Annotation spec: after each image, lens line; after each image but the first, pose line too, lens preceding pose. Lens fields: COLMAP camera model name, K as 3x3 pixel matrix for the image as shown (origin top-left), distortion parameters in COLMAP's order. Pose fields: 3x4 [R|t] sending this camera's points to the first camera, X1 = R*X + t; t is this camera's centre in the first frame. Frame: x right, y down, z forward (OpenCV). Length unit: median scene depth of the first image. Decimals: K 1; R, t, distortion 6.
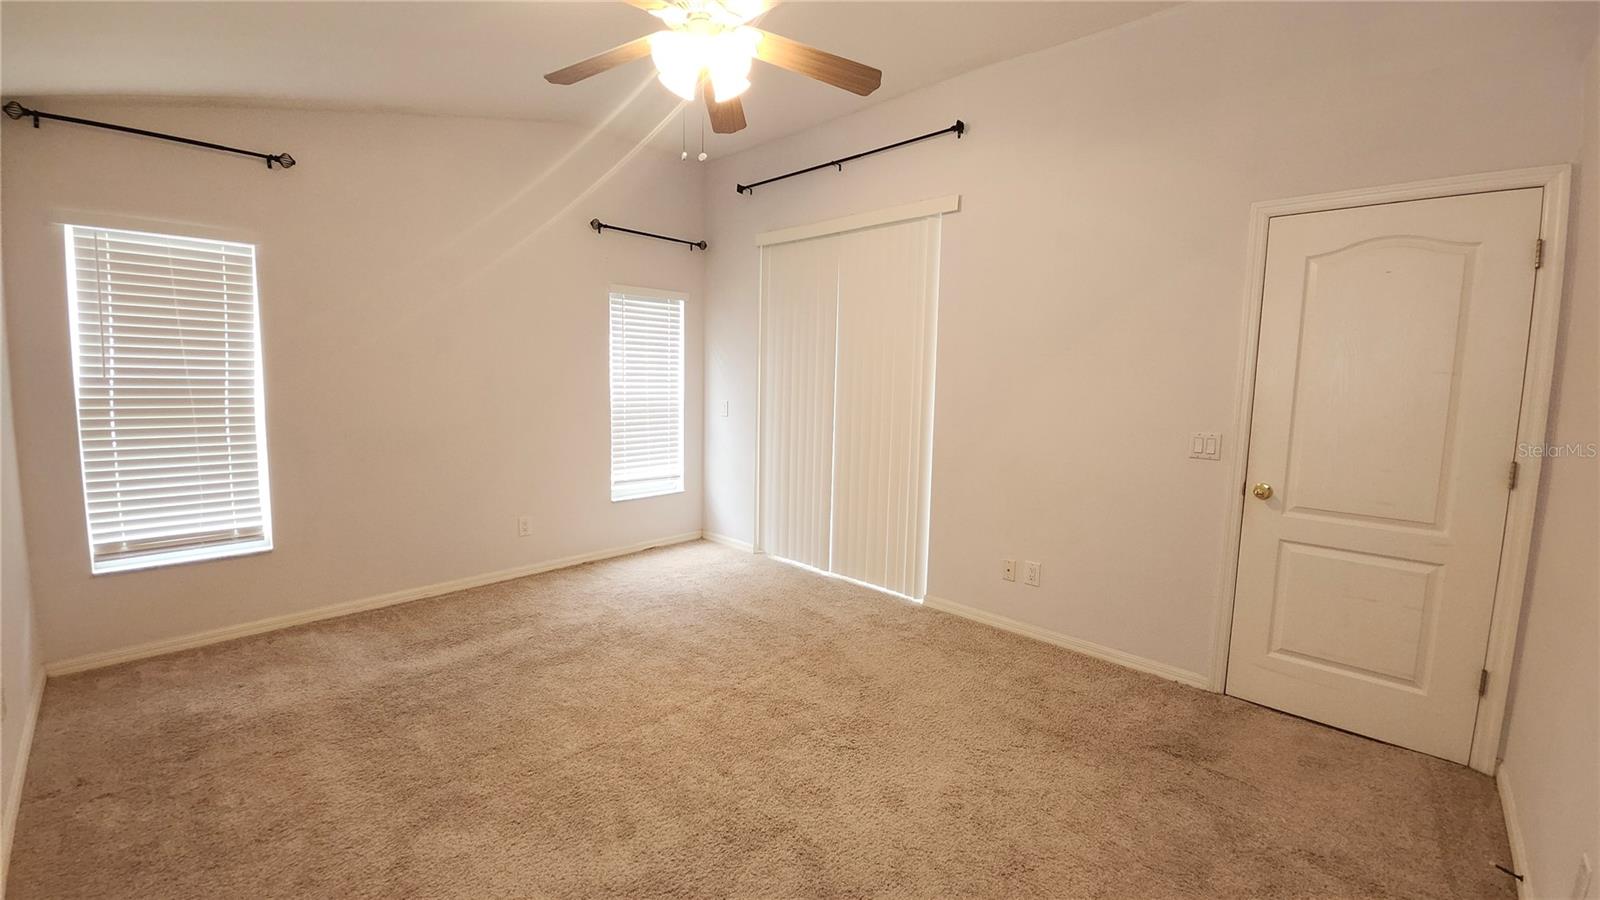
lens RADIAL K [[632.2, 0, 796.5], [0, 632.2, 437.6], [0, 0, 1]] dist [-0.020440, -0.000638]
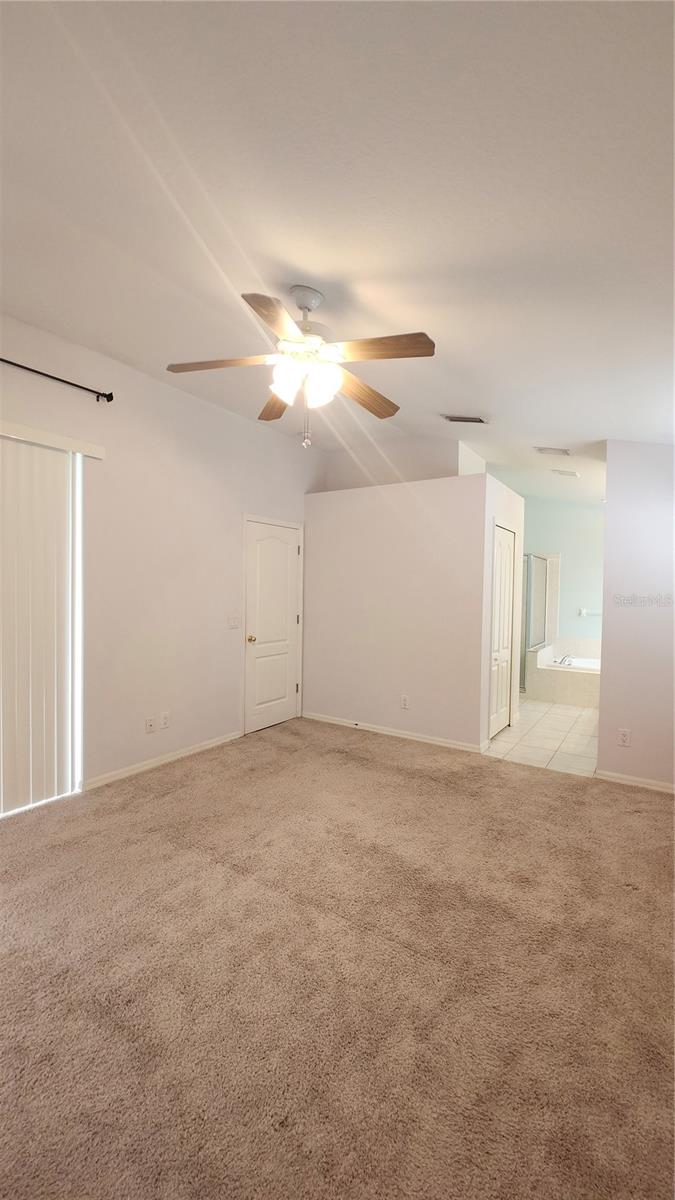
lens RADIAL K [[474.2, 0, 341.6], [0, 474.2, 599.6], [0, 0, 1]] dist [-0.020440, -0.000638]
pose [[-0.178362, -0.042347, 0.983053, -0.863203], [0.080776, 0.995071, 0.057521, -0.110530], [-0.980644, 0.089667, -0.174062, 0.813951]]
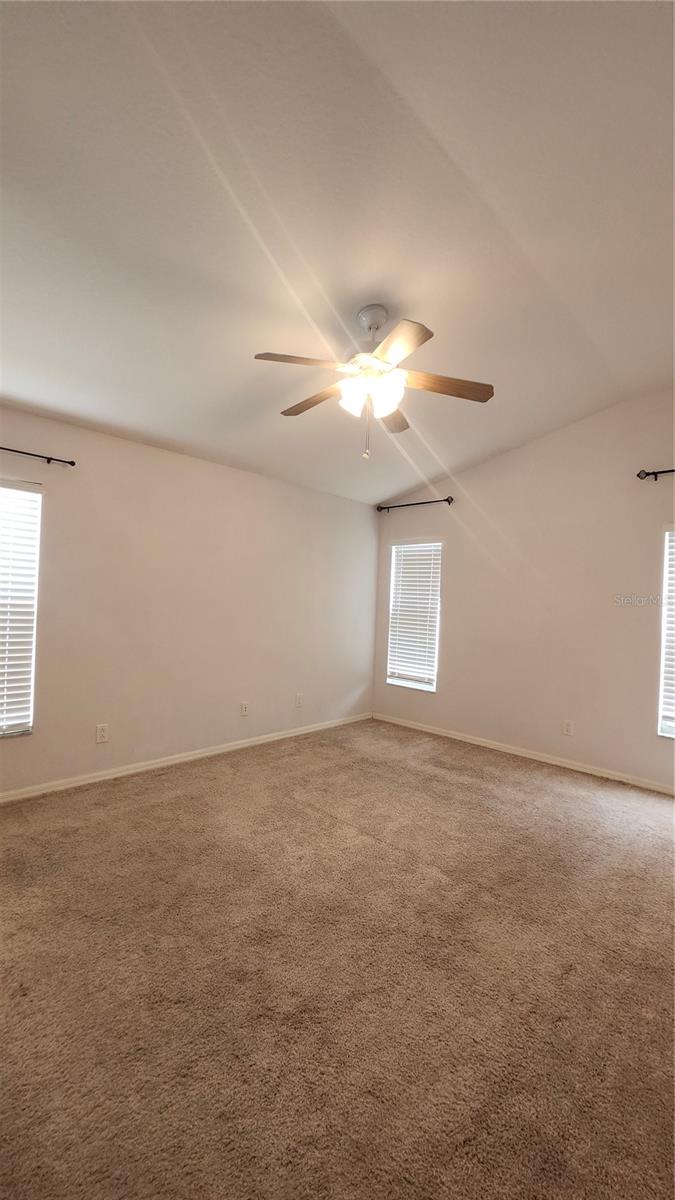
lens RADIAL K [[474.2, 0, 341.6], [0, 474.2, 599.6], [0, 0, 1]] dist [-0.020440, -0.000638]
pose [[-0.013136, -0.019107, -0.999731, 0.720938], [-0.135657, 0.990607, -0.017150, -0.049283], [0.990669, 0.135395, -0.015605, 0.727085]]
